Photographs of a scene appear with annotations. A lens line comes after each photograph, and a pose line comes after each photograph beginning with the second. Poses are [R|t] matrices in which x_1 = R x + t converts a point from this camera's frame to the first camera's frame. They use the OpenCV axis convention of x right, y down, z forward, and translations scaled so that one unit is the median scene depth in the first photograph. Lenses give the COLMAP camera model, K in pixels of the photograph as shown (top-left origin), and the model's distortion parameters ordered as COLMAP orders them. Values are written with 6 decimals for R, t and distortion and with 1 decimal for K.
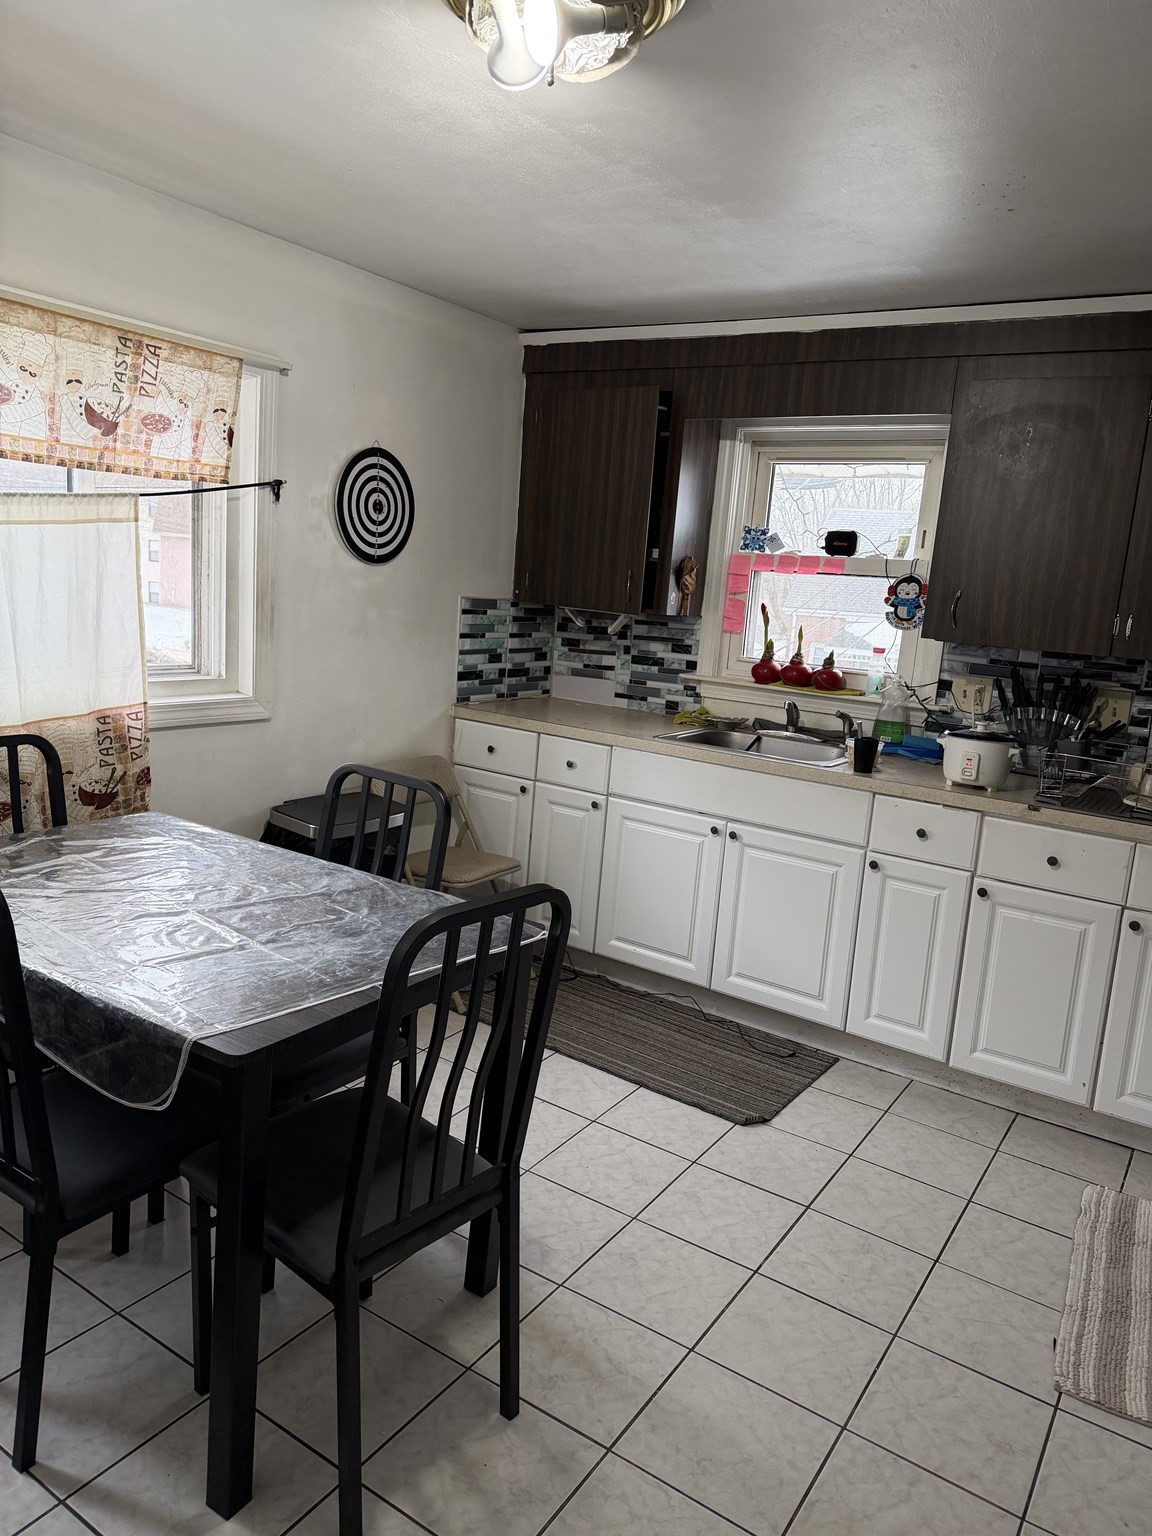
lens RADIAL K [[1087.6, 0, 568.8], [0, 1087.6, 753.5], [0, 0, 1]] dist [0.041600, -0.033039]
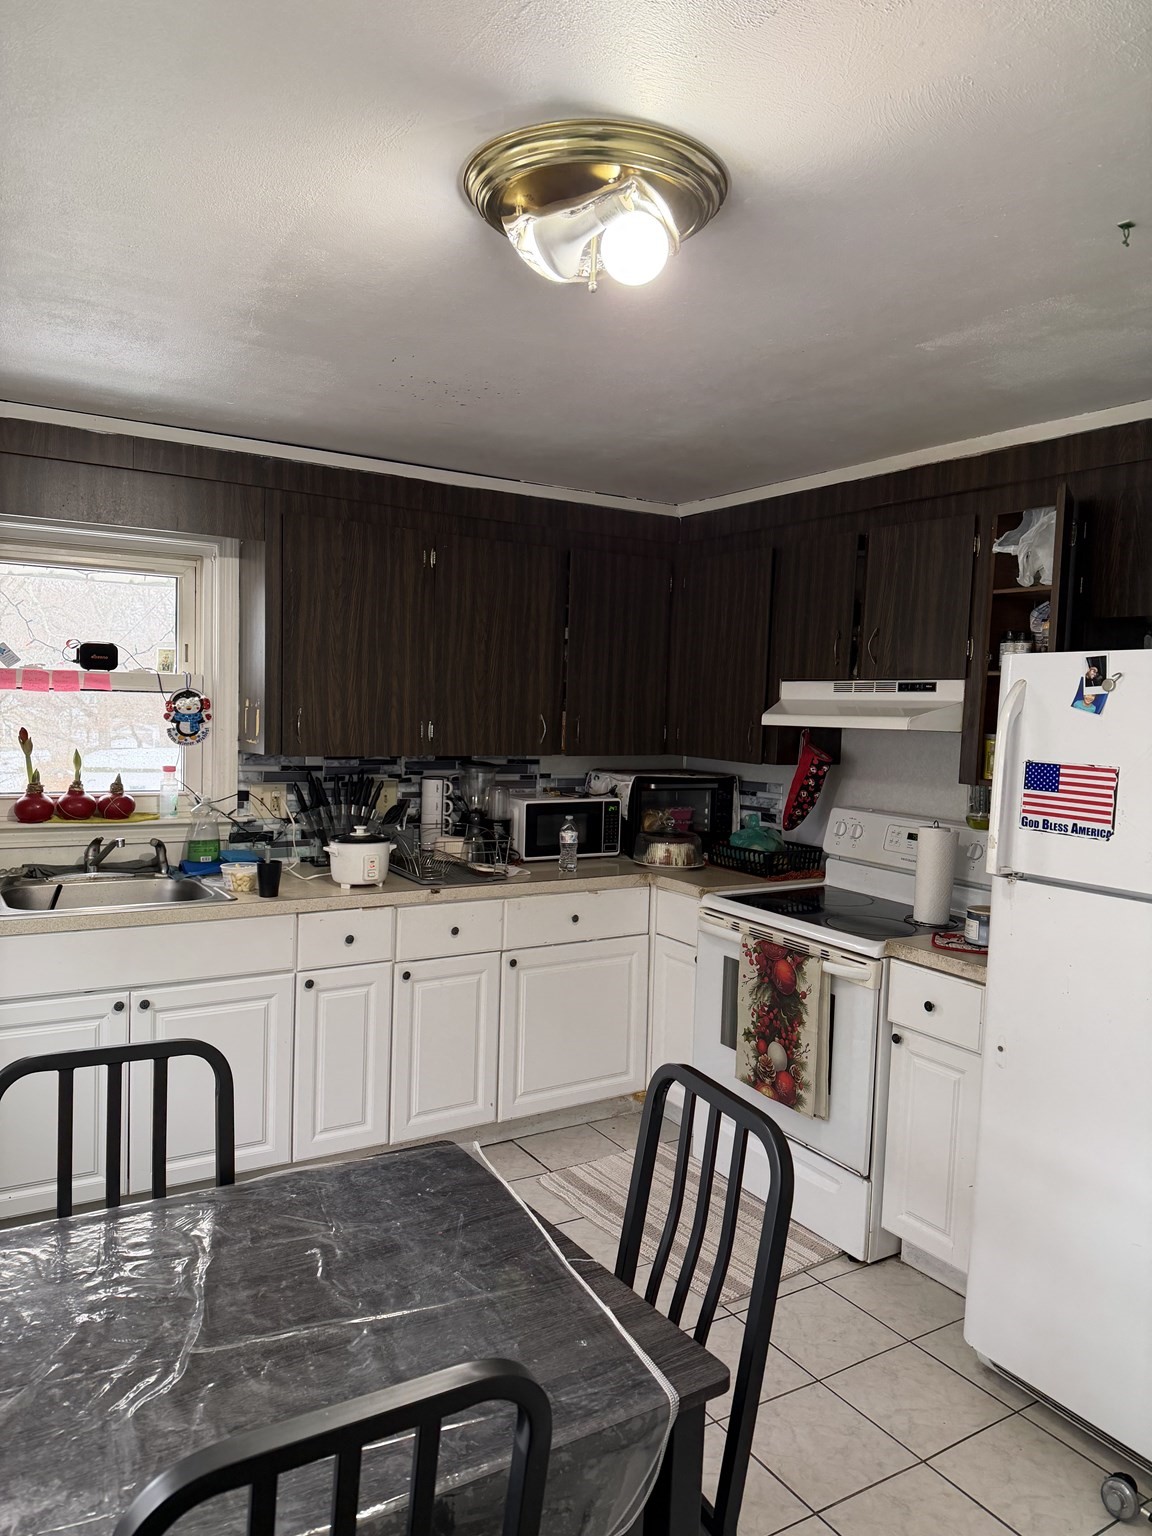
lens RADIAL K [[1087.6, 0, 547.5], [0, 1087.6, 741.3], [0, 0, 1]] dist [0.041600, -0.033039]
pose [[0.407019, -0.093700, 0.908601, -0.446377], [0.146913, 0.988490, 0.036128, -0.104539], [-0.901528, 0.118780, 0.416100, 0.304668]]
